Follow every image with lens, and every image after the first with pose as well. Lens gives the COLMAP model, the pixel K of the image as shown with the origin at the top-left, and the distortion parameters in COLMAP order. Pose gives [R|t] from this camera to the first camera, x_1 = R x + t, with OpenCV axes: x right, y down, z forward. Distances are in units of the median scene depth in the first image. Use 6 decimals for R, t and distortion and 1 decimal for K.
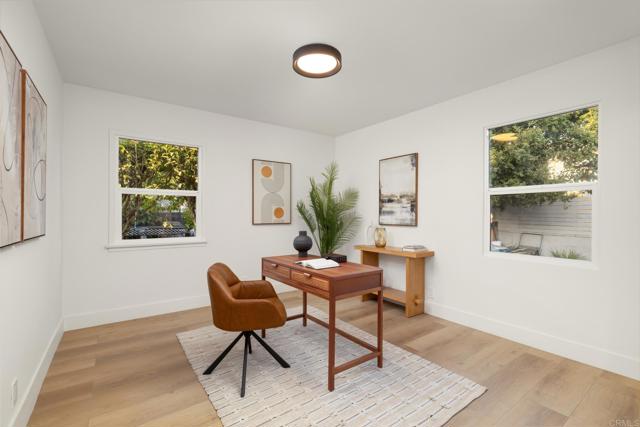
lens RADIAL K [[284.7, 0, 320.3], [0, 284.7, 213.7], [0, 0, 1]] dist [-0.023256, -0.000043]
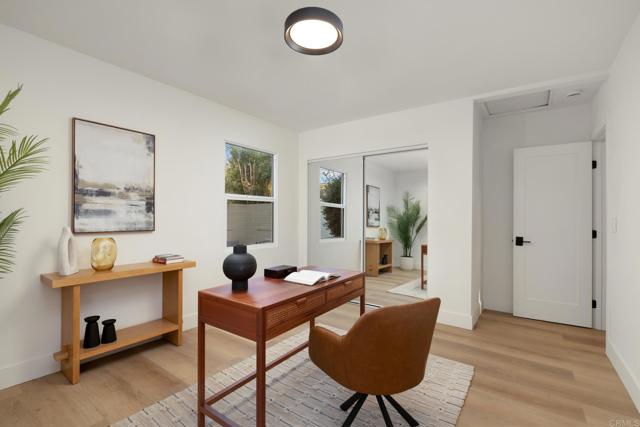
lens RADIAL K [[284.7, 0, 320.6], [0, 284.7, 214.5], [0, 0, 1]] dist [-0.023256, -0.000043]
pose [[-0.338655, -0.007036, 0.940884, -0.513916], [-0.015409, 0.999879, 0.001931, -0.008437], [-0.940785, -0.013844, -0.338722, 0.809402]]
